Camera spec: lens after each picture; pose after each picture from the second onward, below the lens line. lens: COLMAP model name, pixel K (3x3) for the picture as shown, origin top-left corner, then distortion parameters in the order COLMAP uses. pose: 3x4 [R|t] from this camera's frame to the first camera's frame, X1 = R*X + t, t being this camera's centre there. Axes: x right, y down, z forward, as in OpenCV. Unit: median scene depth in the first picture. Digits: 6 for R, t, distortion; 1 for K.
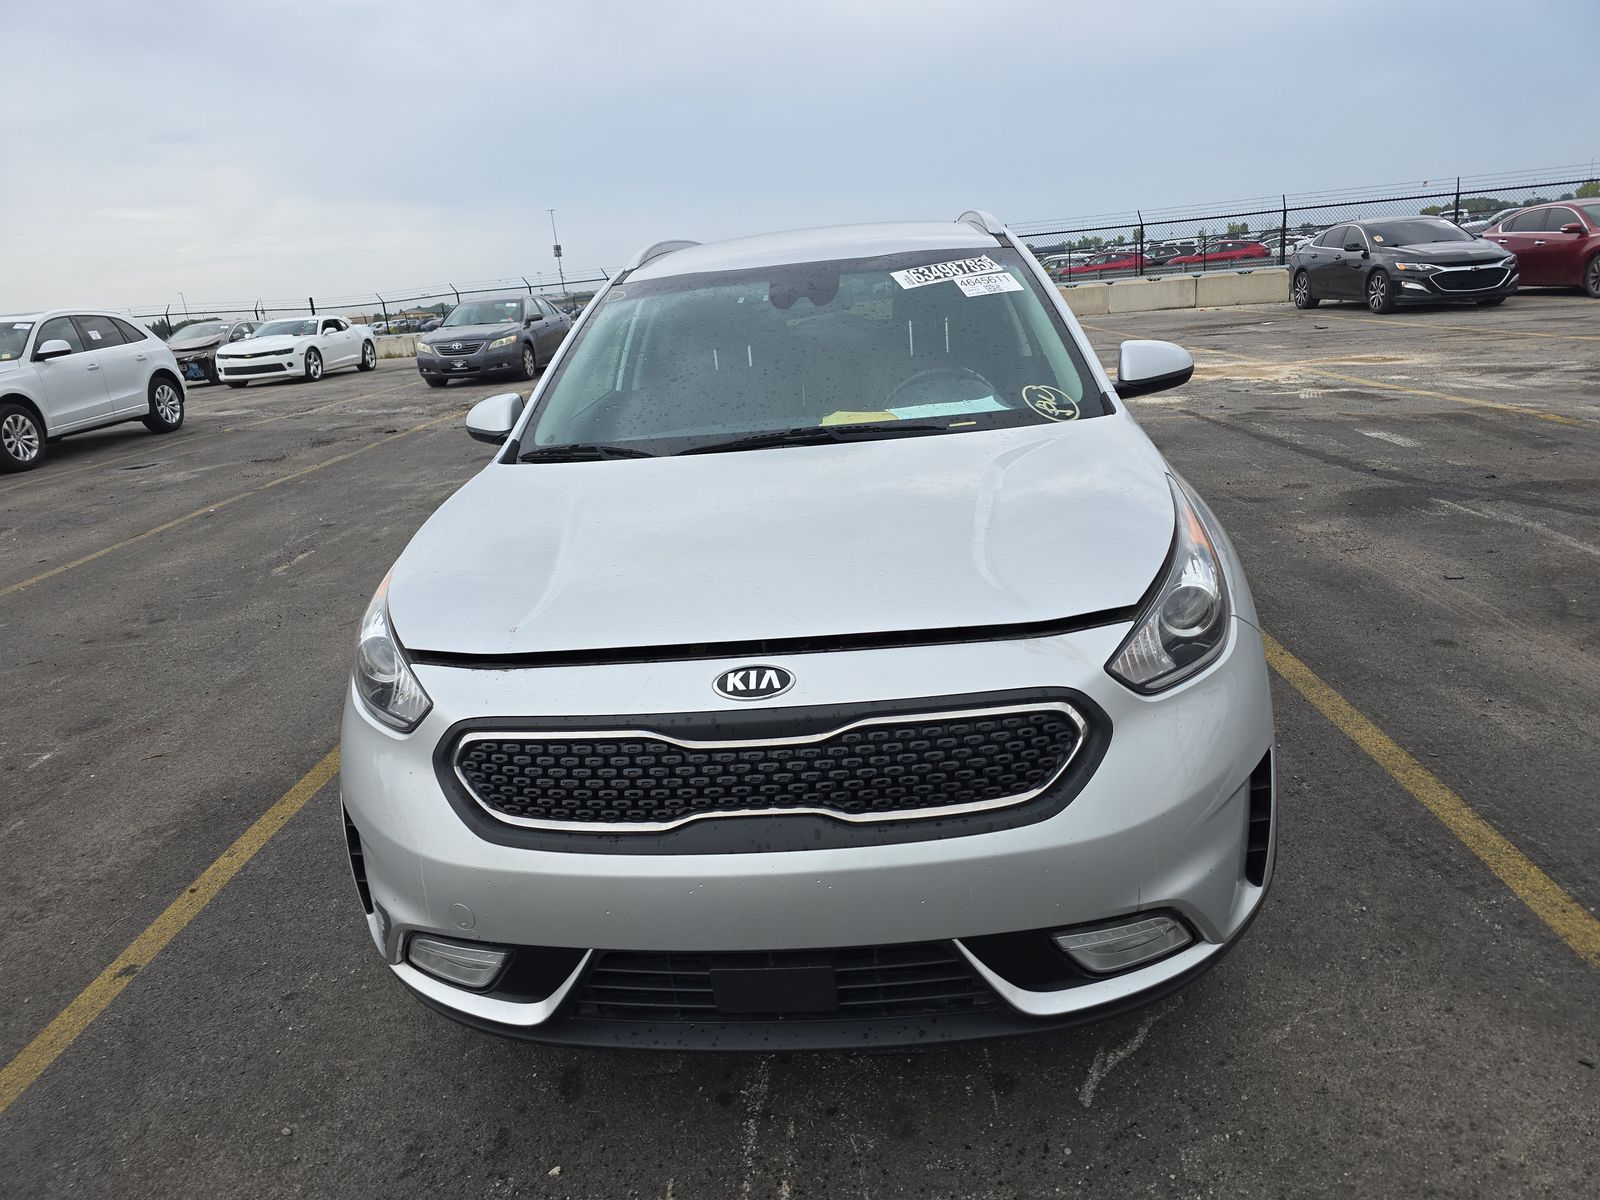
lens RADIAL K [[1052.3, 0, 797.4], [0, 1052.3, 605.7], [0, 0, 1]] dist [0.034842, -0.015869]
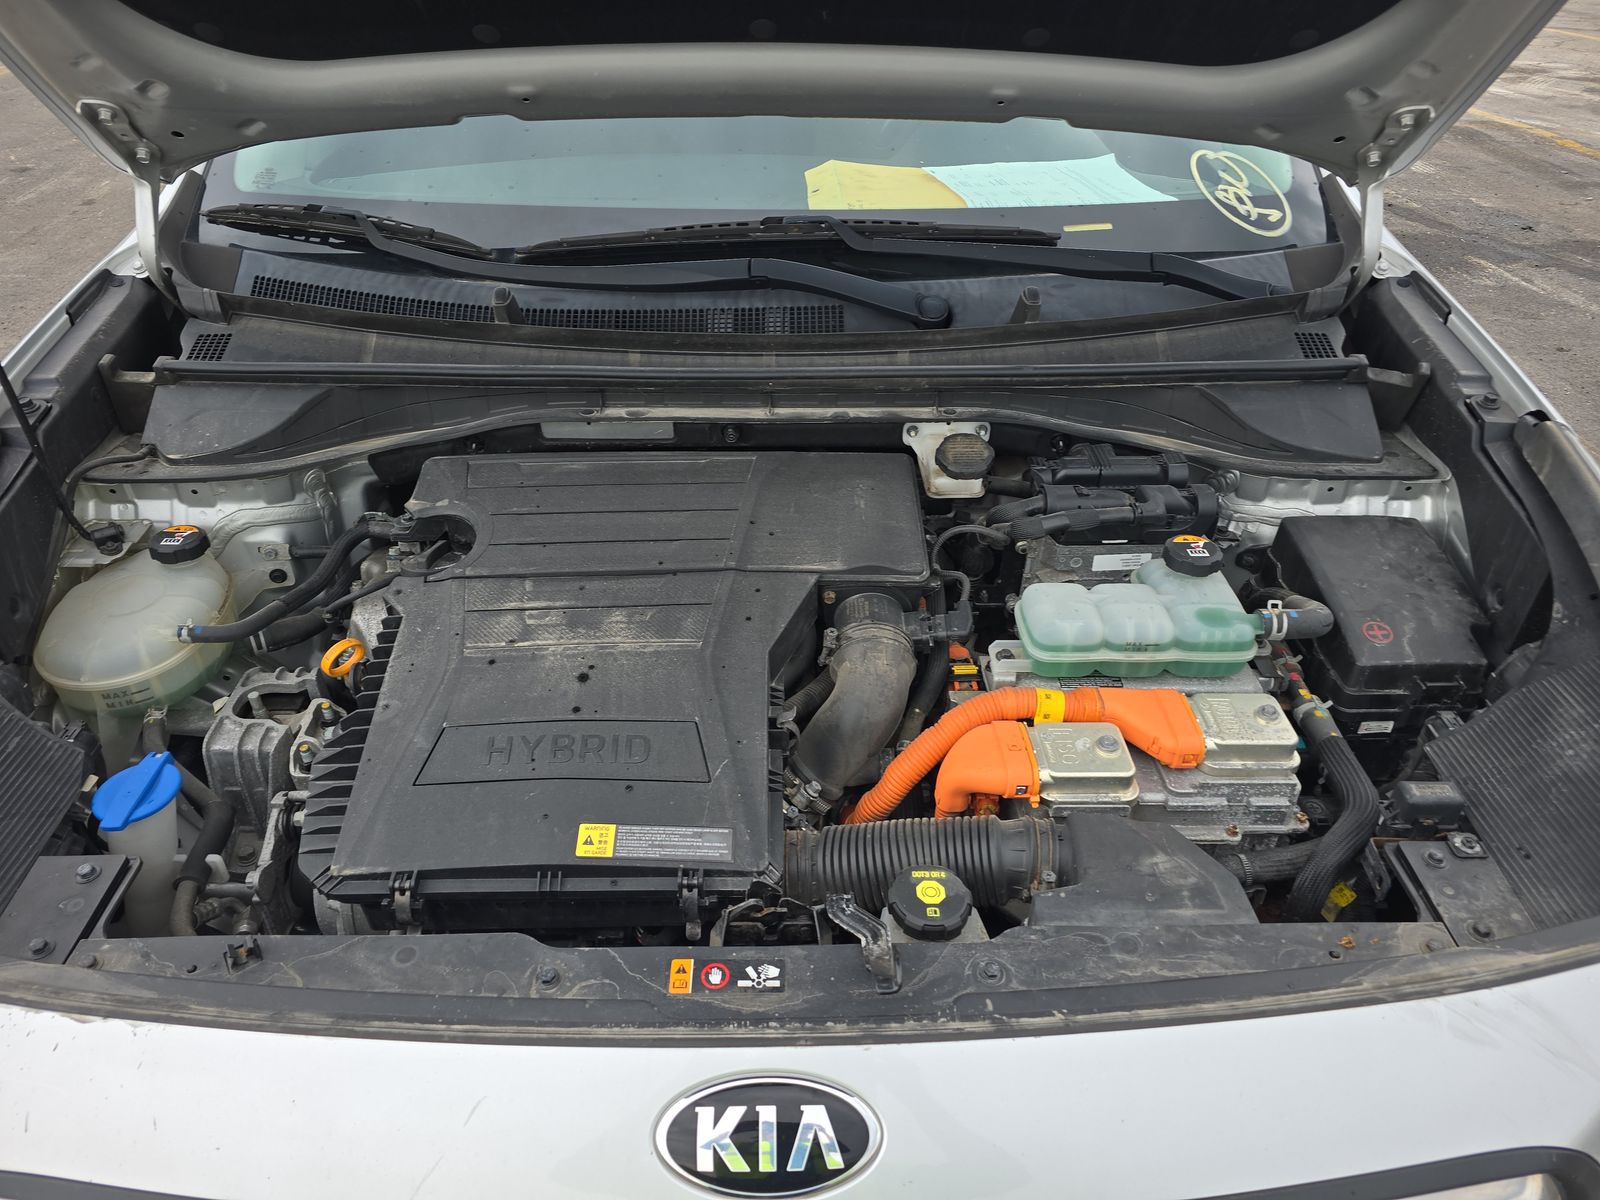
lens RADIAL K [[1052.3, 0, 808.1], [0, 1052.3, 584.0], [0, 0, 1]] dist [0.034842, -0.015869]
pose [[0.988676, 0.016342, 0.149171, -0.055679], [-0.059766, 0.954693, 0.291531, -0.143501], [-0.137648, -0.297145, 0.944859, 0.452065]]
